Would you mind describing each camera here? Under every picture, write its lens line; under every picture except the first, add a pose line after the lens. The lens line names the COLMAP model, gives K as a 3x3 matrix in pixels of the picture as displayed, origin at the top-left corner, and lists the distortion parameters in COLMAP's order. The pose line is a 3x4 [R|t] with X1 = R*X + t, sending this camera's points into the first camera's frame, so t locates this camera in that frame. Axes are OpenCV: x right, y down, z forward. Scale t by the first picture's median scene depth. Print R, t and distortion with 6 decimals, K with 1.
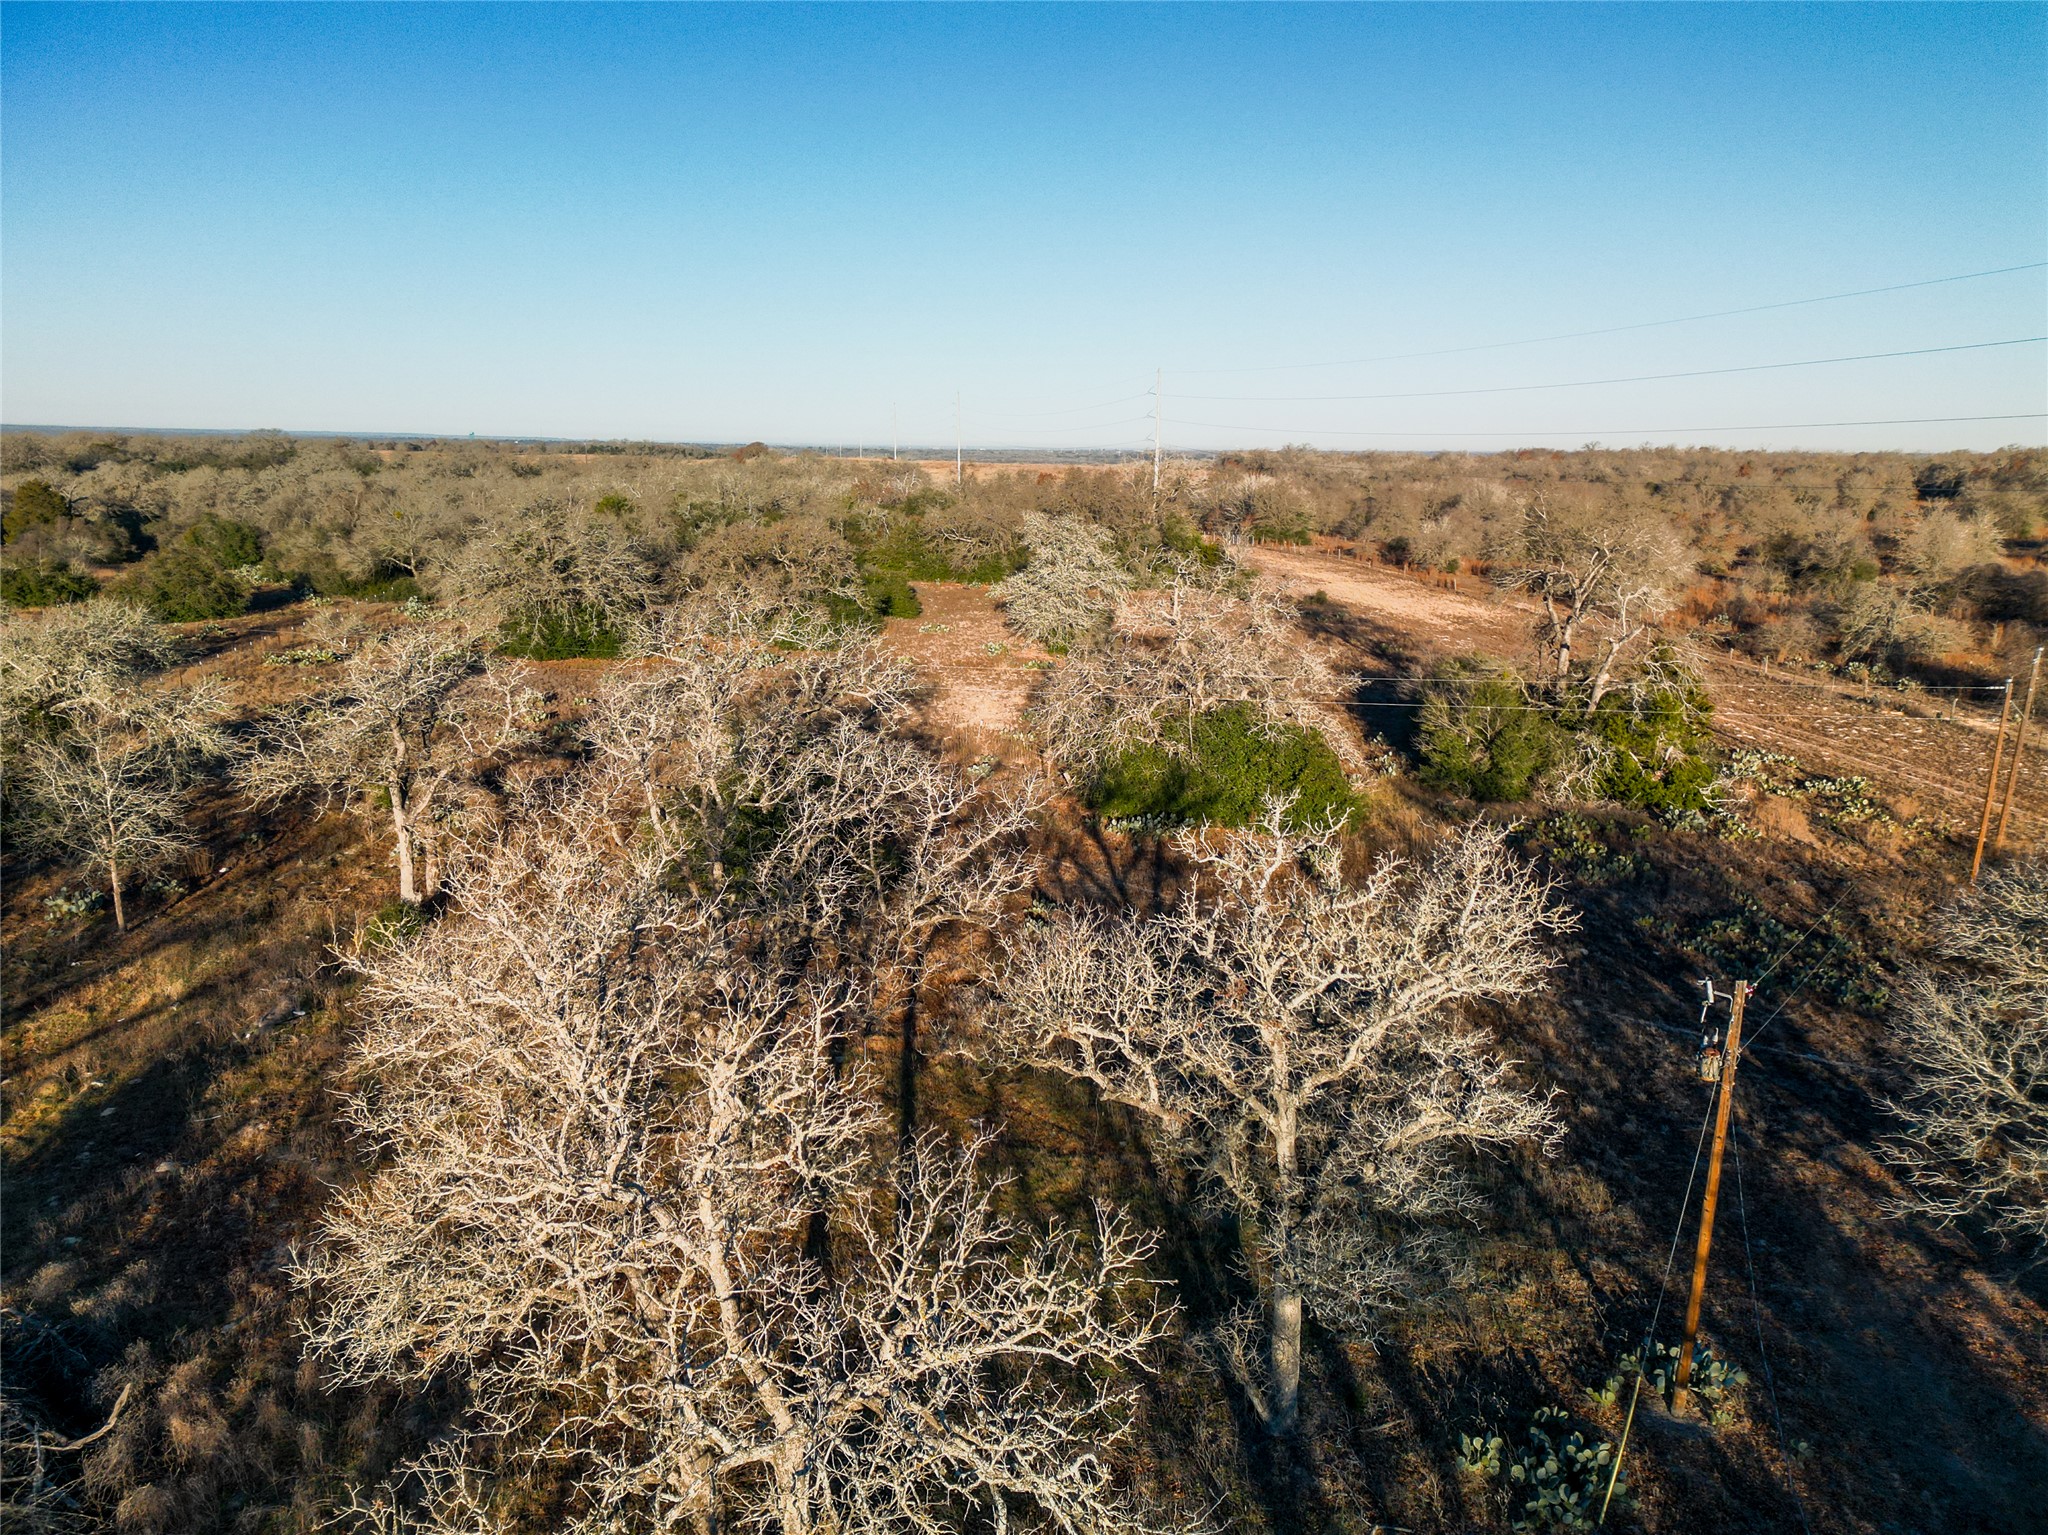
lens RADIAL K [[1419.6, 0, 1019.6], [0, 1419.6, 768.3], [0, 0, 1]] dist [0.078605, -0.075075]
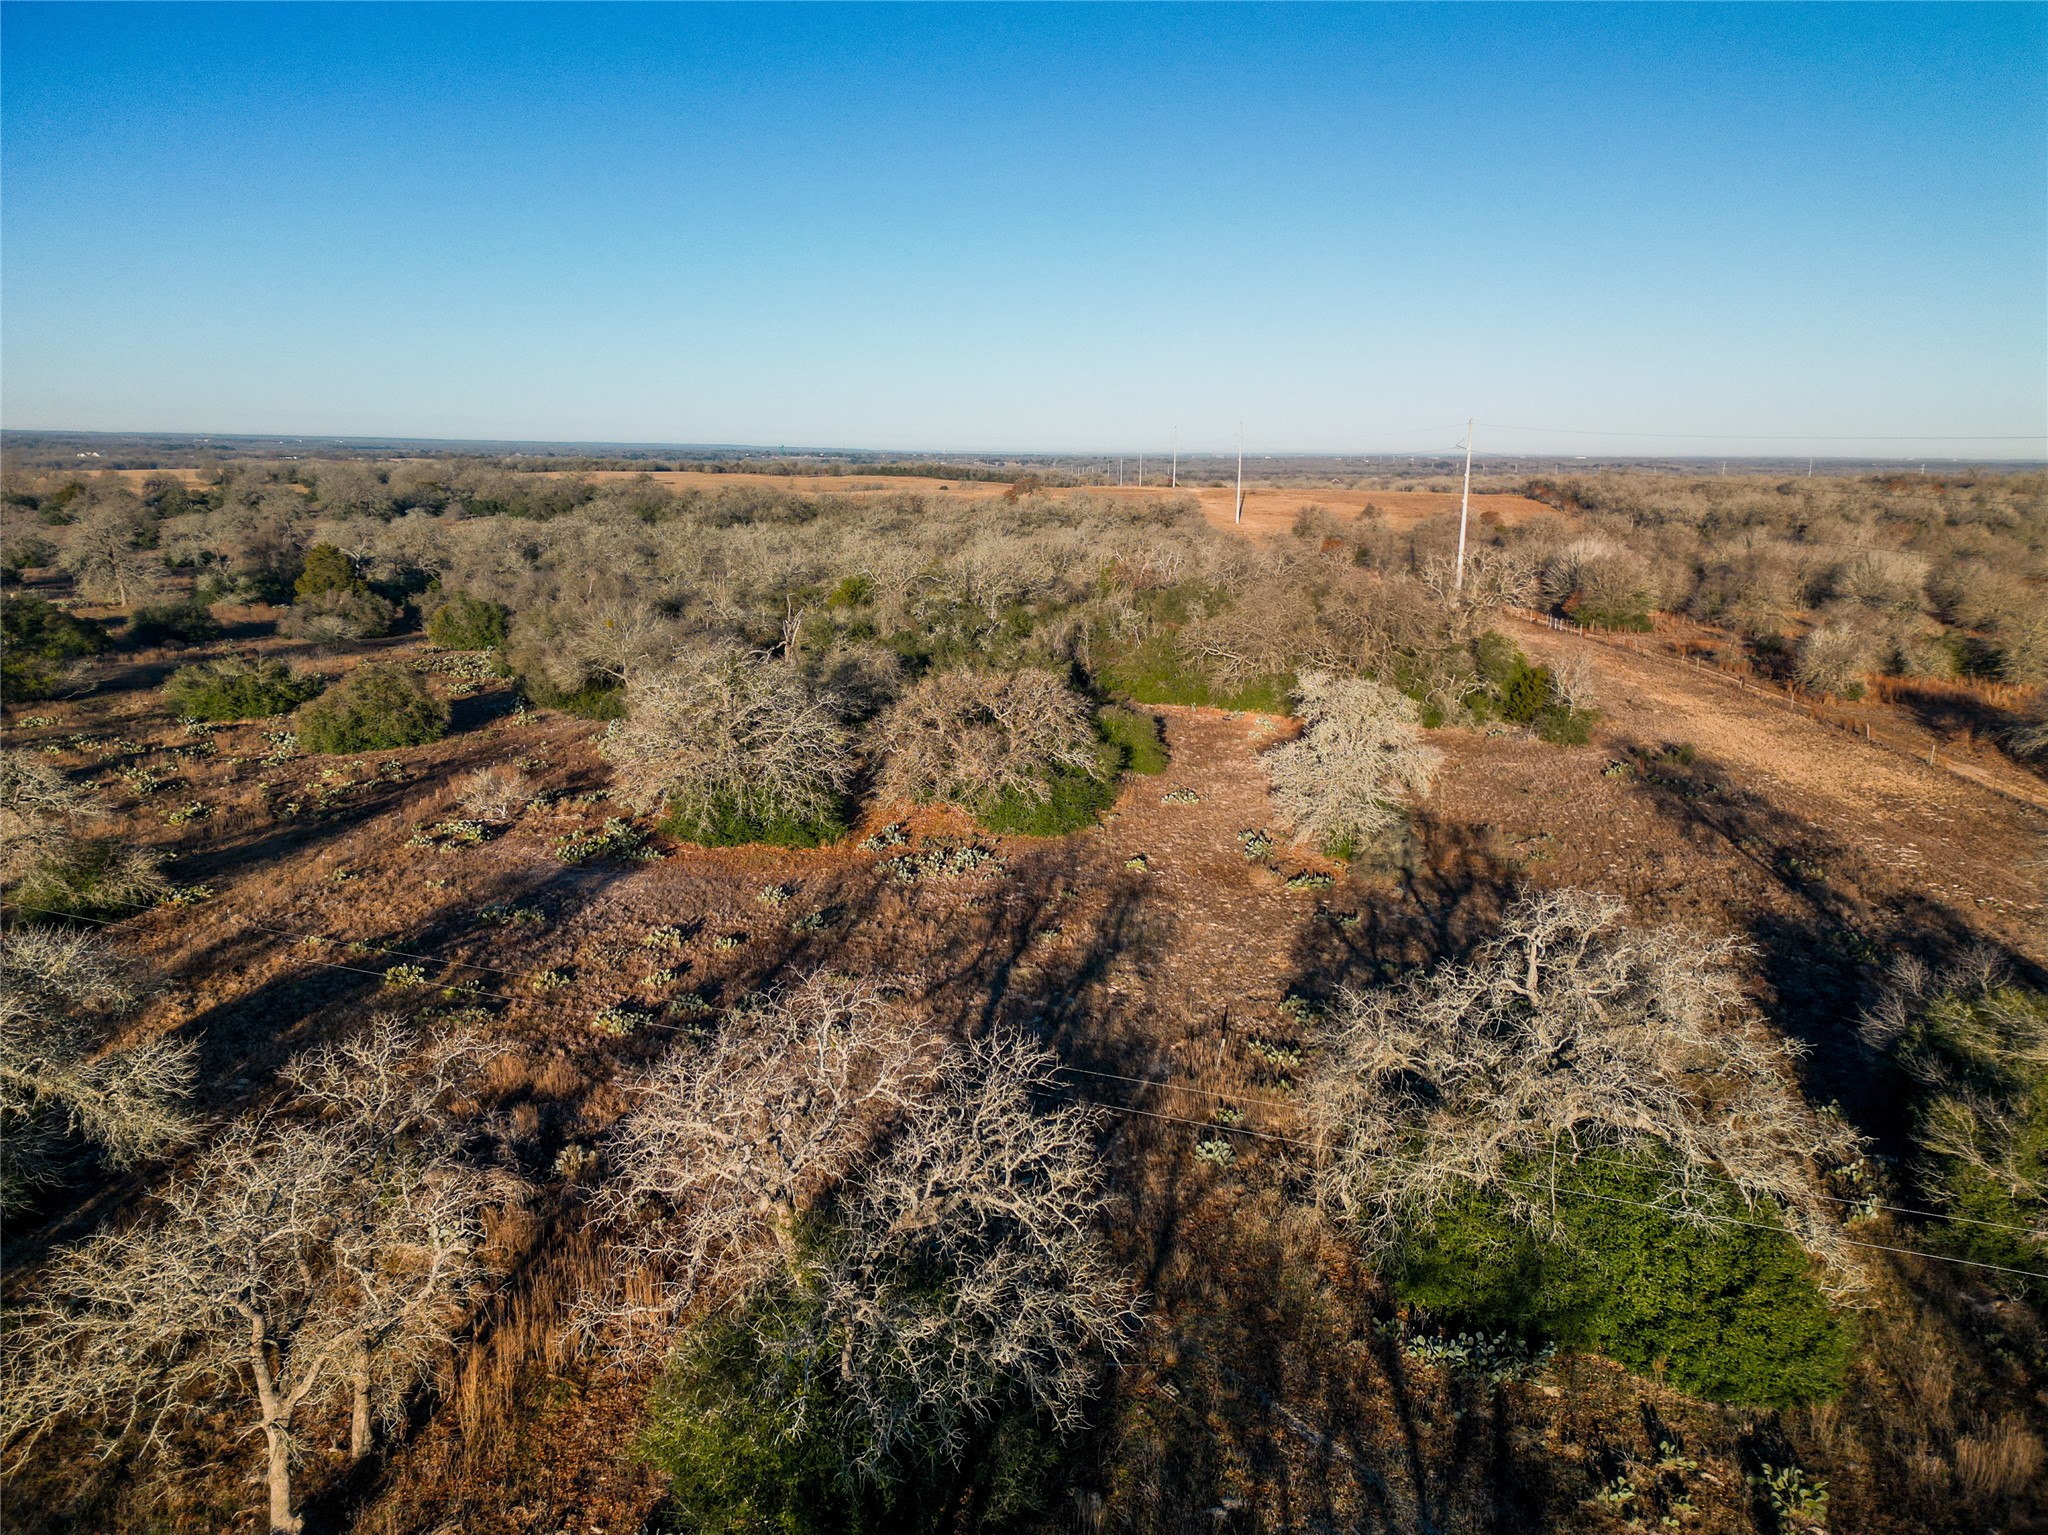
lens RADIAL K [[1419.6, 0, 1018.4], [0, 1419.6, 762.6], [0, 0, 1]] dist [0.078605, -0.075075]
pose [[0.981002, 0.041070, -0.189598, 0.001129], [-0.043218, 0.999040, -0.007209, -0.104316], [0.189120, 0.015267, 0.981835, 0.172530]]
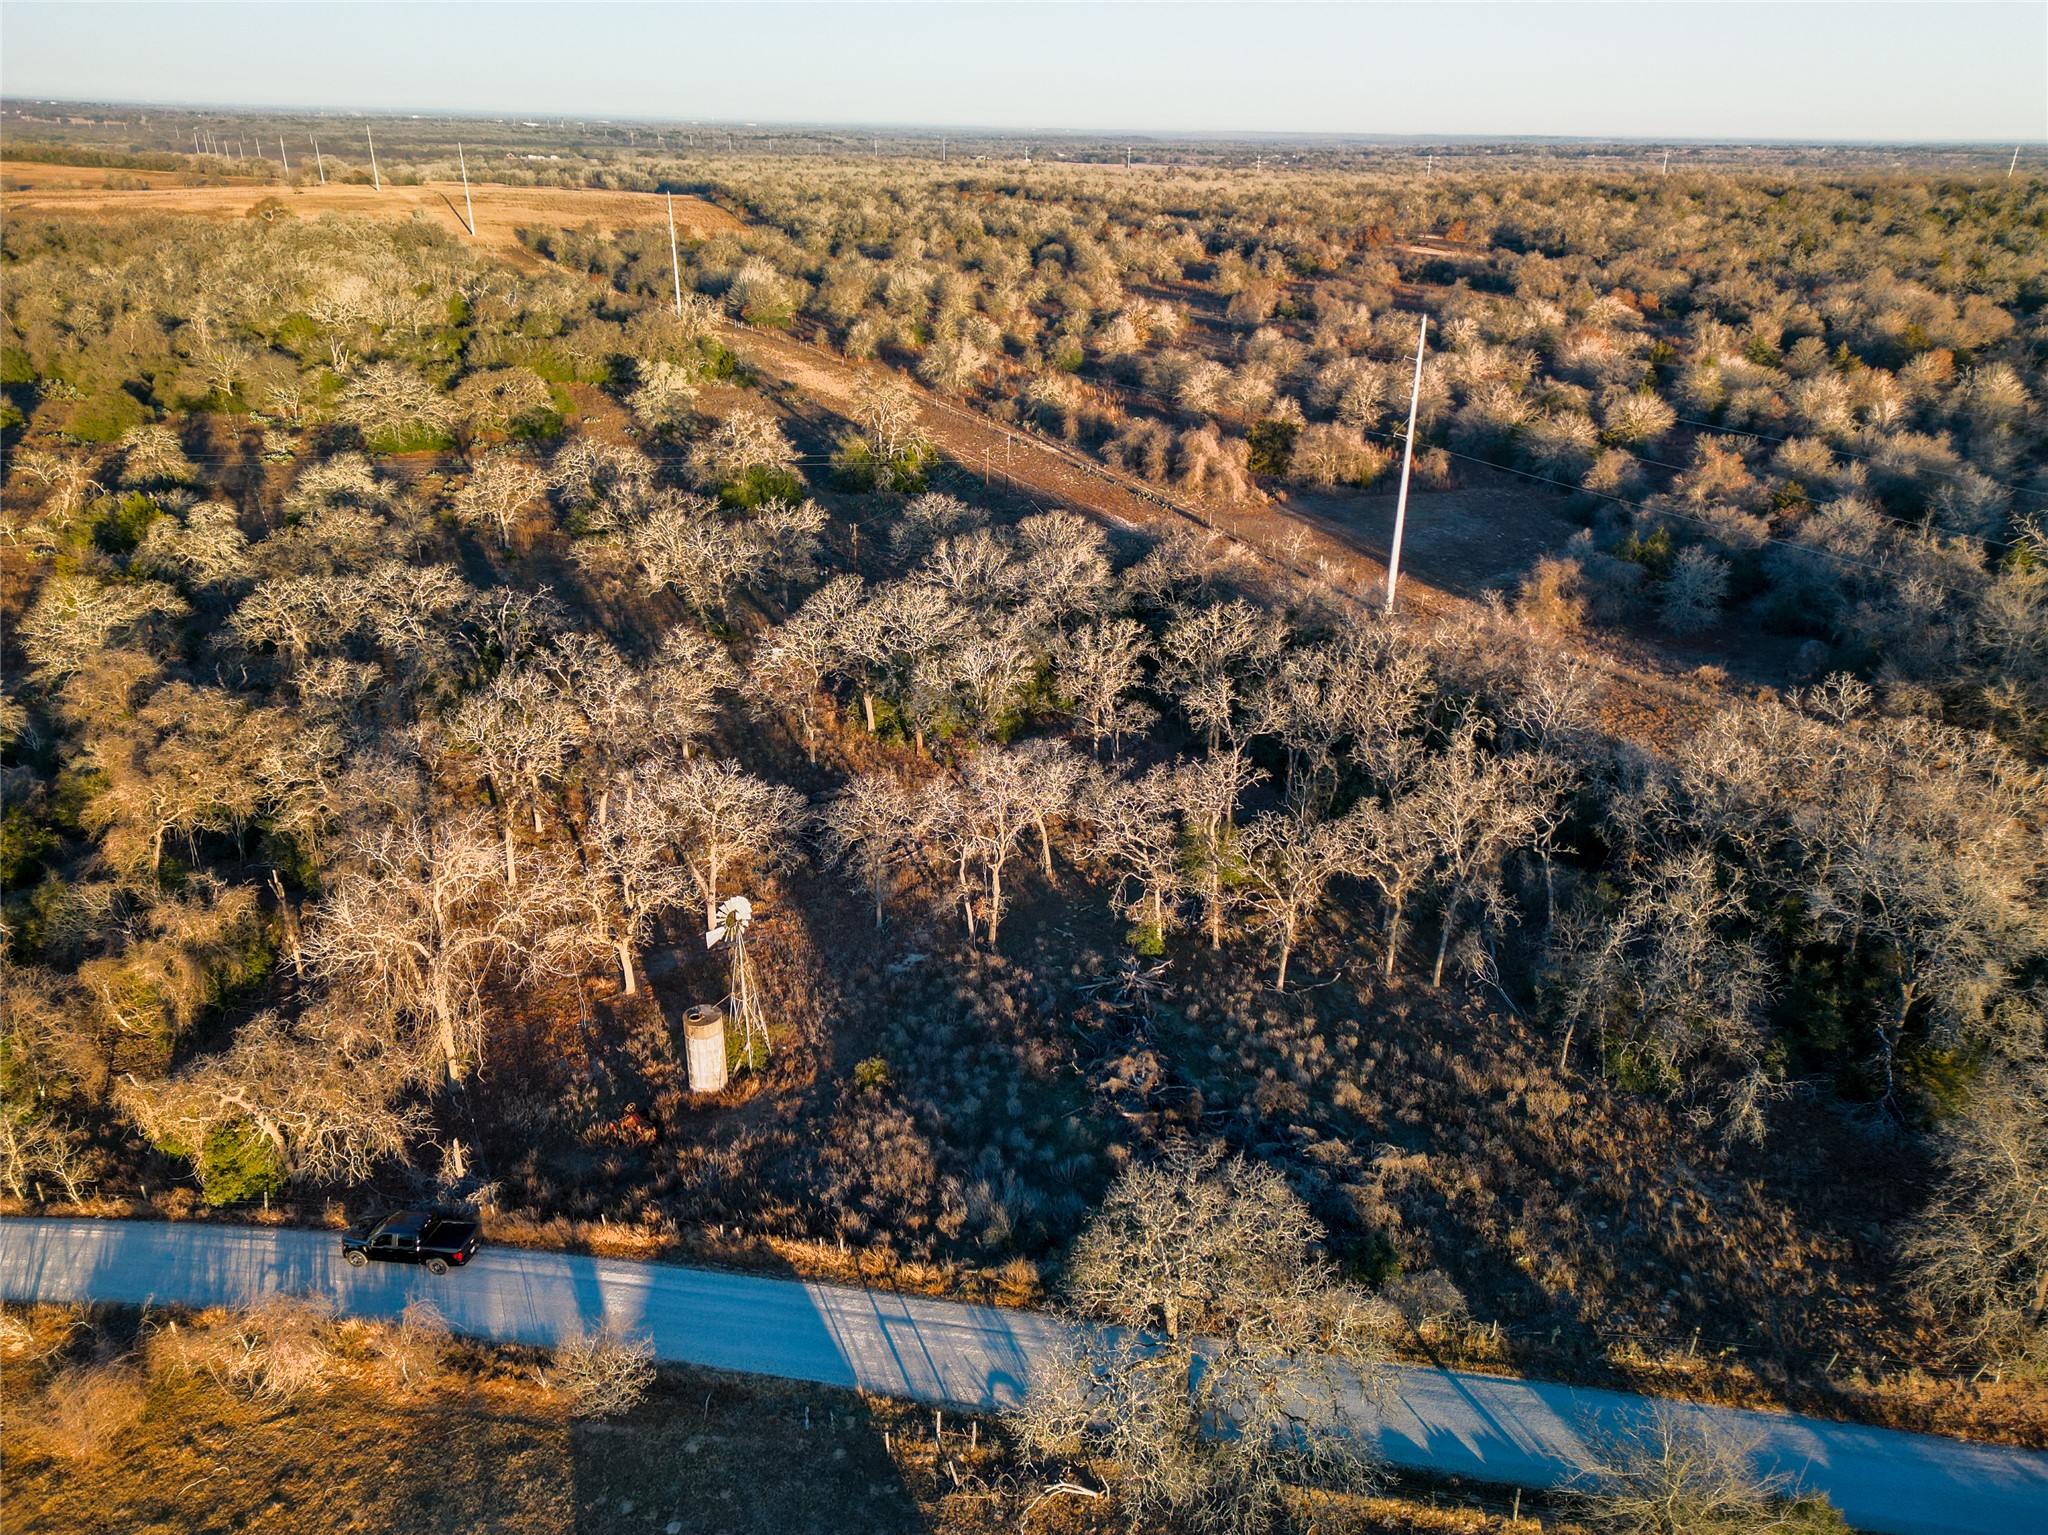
lens RADIAL K [[1419.6, 0, 1032.7], [0, 1419.6, 761.9], [0, 0, 1]] dist [0.078605, -0.075075]
pose [[0.941831, -0.131670, 0.309222, -0.150249], [0.068133, 0.975760, 0.207969, -0.012356], [-0.329110, -0.174803, 0.927971, -1.006609]]
